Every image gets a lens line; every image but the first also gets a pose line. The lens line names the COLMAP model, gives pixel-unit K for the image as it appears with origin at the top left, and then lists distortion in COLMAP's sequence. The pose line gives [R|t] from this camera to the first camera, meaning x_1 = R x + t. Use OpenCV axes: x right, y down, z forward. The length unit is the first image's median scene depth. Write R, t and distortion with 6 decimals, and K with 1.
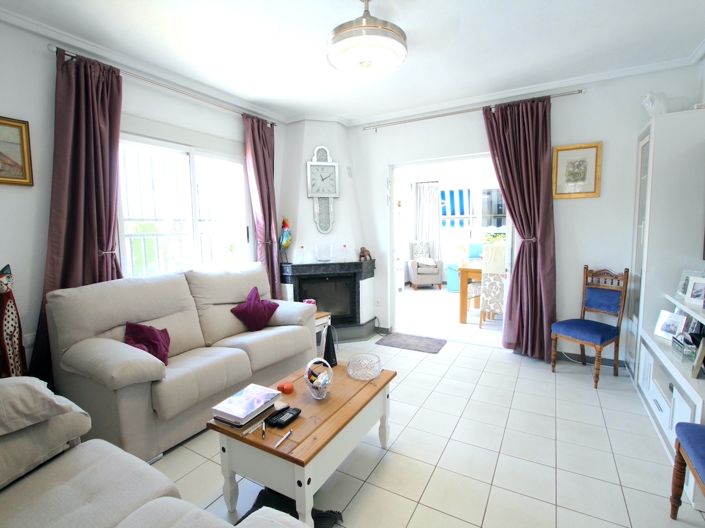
lens RADIAL K [[329.9, 0, 352.5], [0, 329.9, 264.0], [0, 0, 1]] dist [-0.003290, -0.010802]
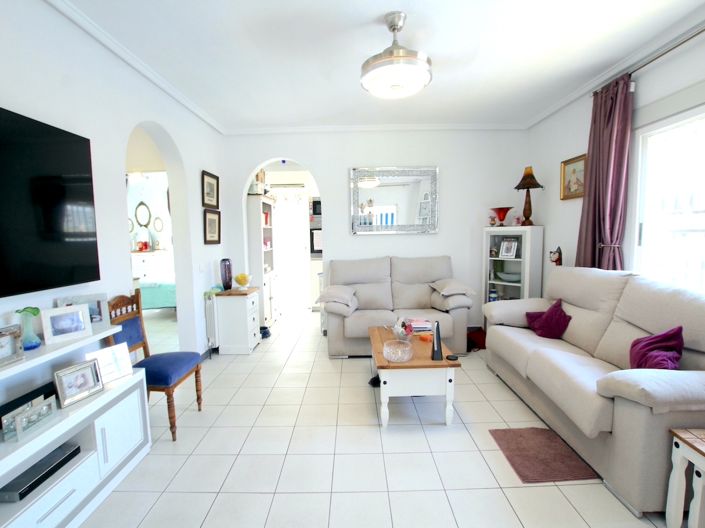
lens RADIAL K [[329.9, 0, 352.5], [0, 329.9, 264.0], [0, 0, 1]] dist [-0.003290, -0.010802]
pose [[-0.869836, 0.069180, -0.488466, 0.618669], [-0.025965, 0.982327, 0.185362, -0.165932], [0.492656, 0.173918, -0.852668, 1.601812]]
